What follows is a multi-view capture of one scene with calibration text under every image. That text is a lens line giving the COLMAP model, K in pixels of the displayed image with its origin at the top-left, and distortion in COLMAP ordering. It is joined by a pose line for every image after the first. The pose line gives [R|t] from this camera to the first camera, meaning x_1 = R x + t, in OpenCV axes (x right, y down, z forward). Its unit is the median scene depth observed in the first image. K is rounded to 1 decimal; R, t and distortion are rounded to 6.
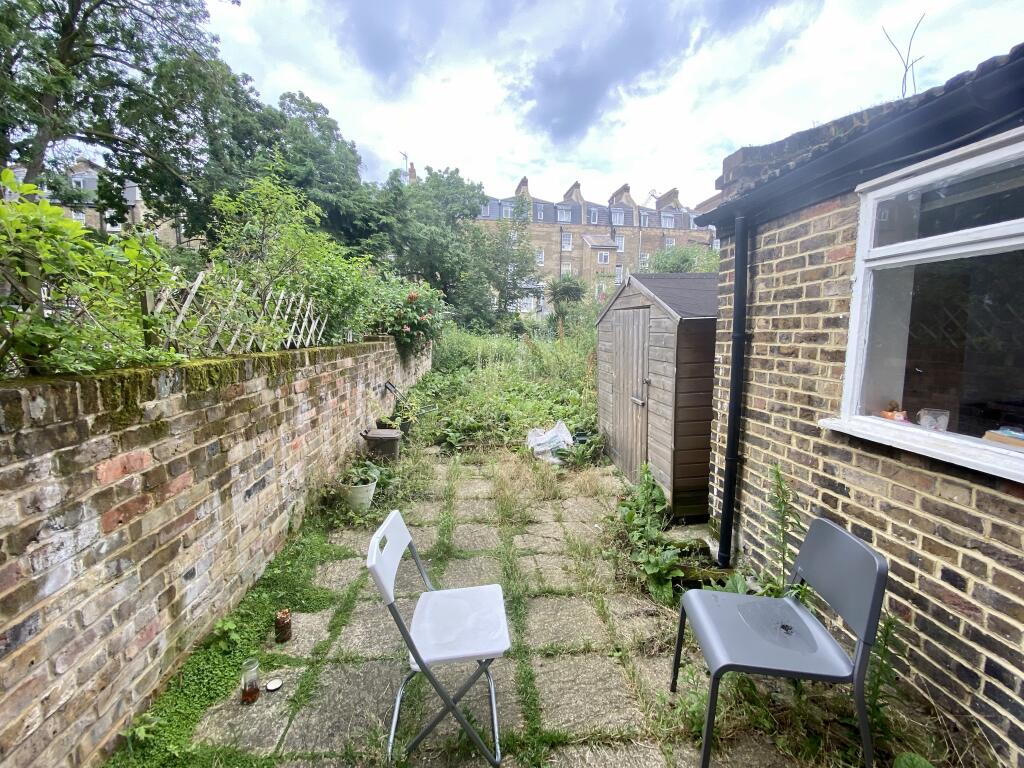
lens RADIAL K [[417.8, 0, 512.0], [0, 417.8, 384.0], [0, 0, 1]] dist [0.045615, -0.029721]
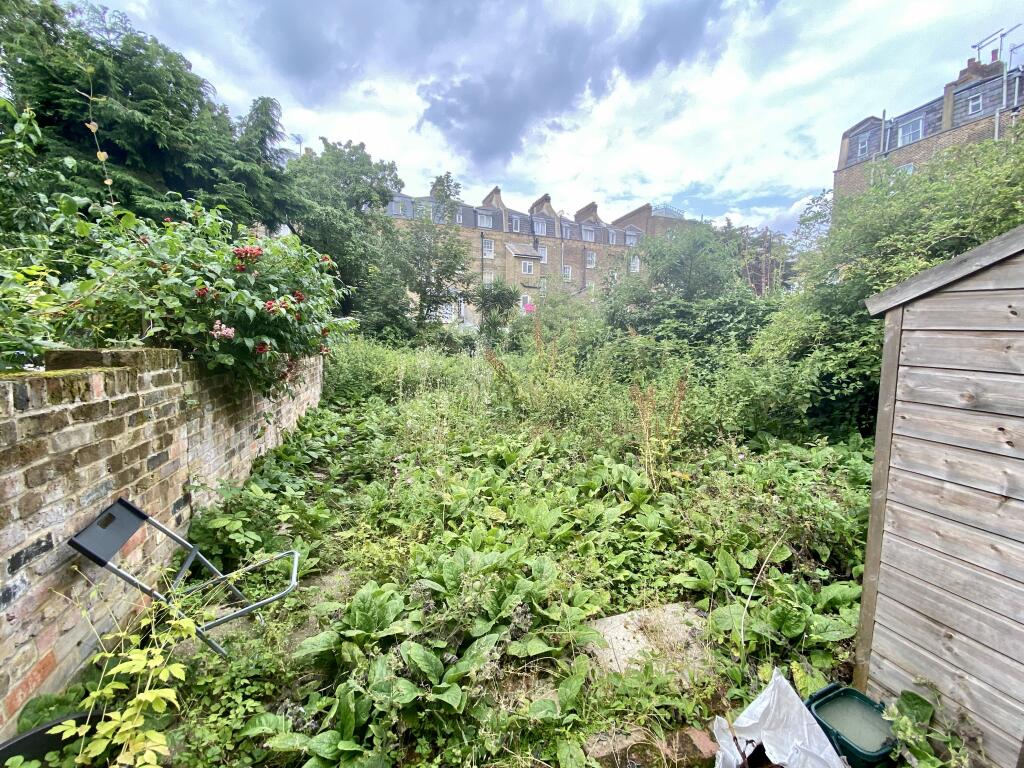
lens RADIAL K [[417.8, 0, 512.0], [0, 417.8, 384.0], [0, 0, 1]] dist [0.045615, -0.029721]
pose [[0.978813, -0.010668, 0.204477, -0.068338], [0.017177, 0.999400, -0.030085, -0.064796], [-0.204034, 0.032960, 0.978409, 0.550495]]
